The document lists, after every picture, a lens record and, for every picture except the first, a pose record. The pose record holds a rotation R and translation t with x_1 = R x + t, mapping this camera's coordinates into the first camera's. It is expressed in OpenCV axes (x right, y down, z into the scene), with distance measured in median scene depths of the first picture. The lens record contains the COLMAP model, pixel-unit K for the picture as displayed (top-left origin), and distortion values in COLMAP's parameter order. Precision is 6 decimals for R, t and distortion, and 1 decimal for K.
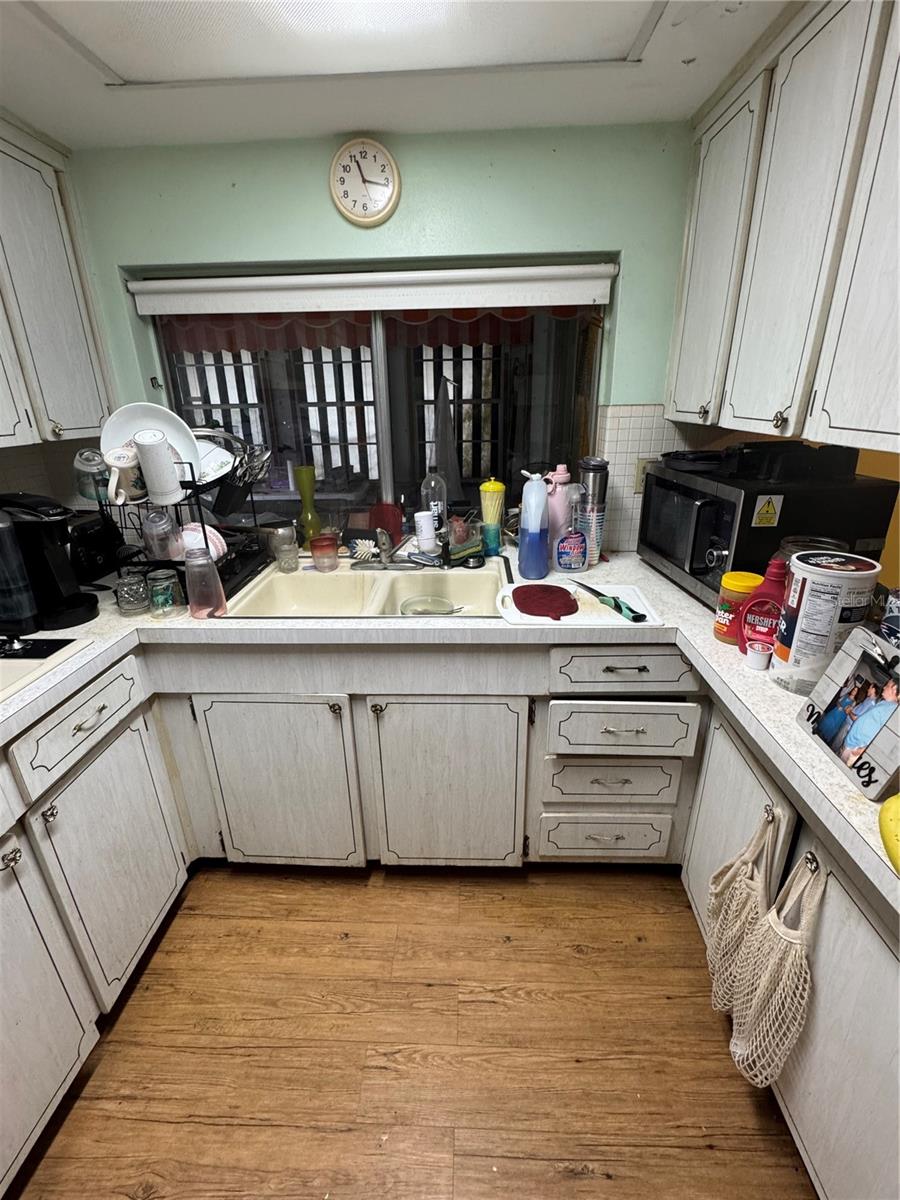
lens RADIAL K [[526.6, 0, 450.0], [0, 526.6, 600.0], [0, 0, 1]] dist [-0.002671, 0.000030]
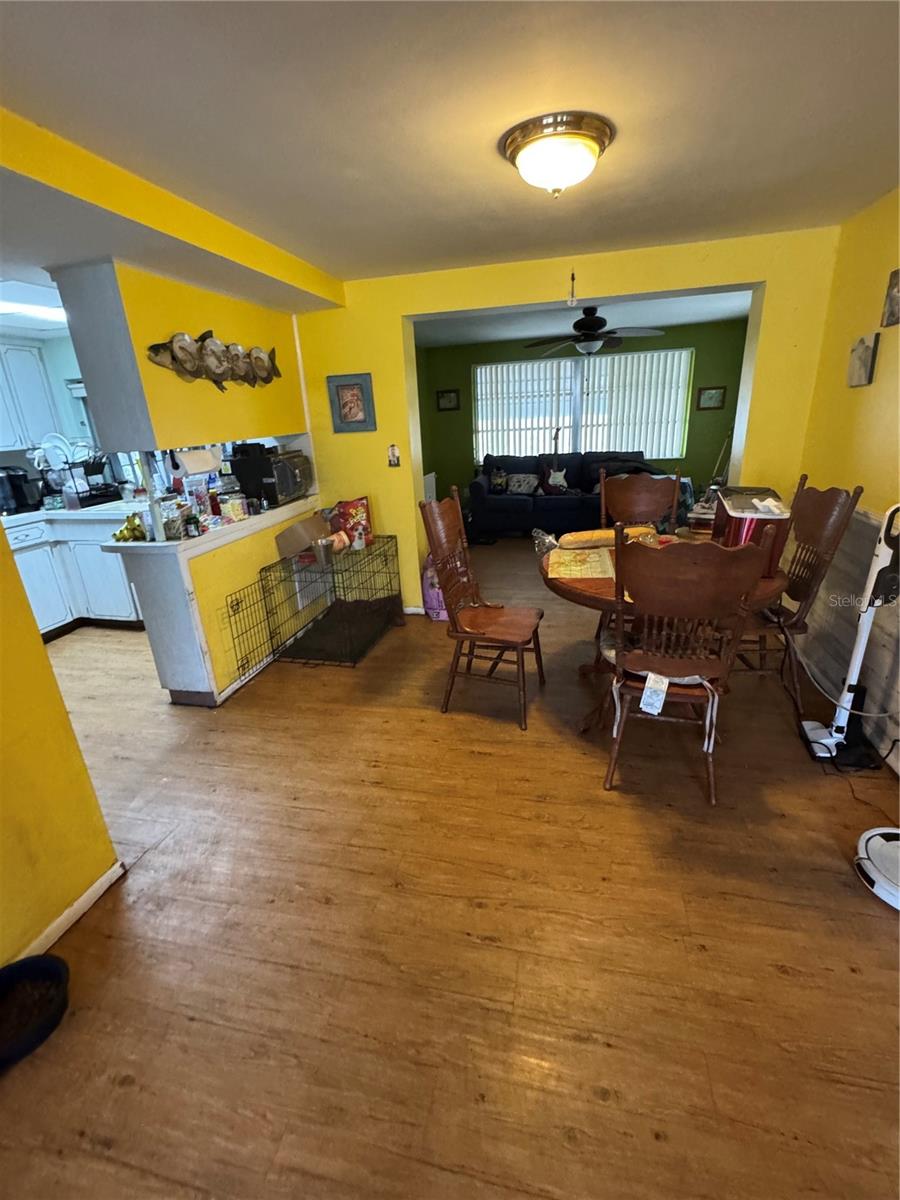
lens RADIAL K [[526.6, 0, 450.0], [0, 526.6, 600.0], [0, 0, 1]] dist [-0.002671, 0.000030]
pose [[0.981826, 0.037643, -0.186013, 2.099064], [-0.041550, 0.998989, -0.017149, 0.484356], [0.185180, 0.024566, 0.982398, -1.375237]]
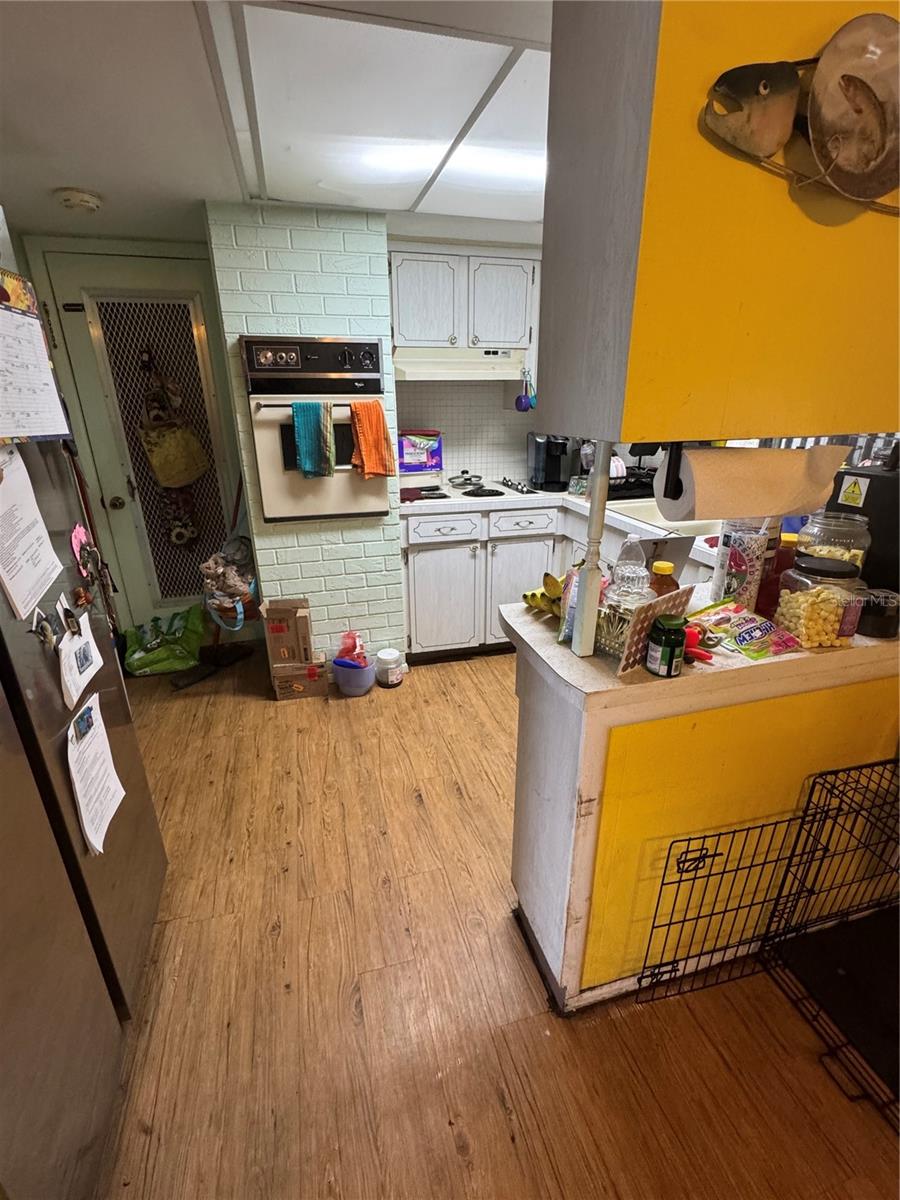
lens RADIAL K [[526.6, 0, 450.0], [0, 526.6, 600.0], [0, 0, 1]] dist [-0.002671, 0.000030]
pose [[0.301859, 0.360305, -0.882644, 1.278856], [-0.346341, 0.904022, 0.250585, 0.053560], [0.888217, 0.230054, 0.397675, -0.145526]]
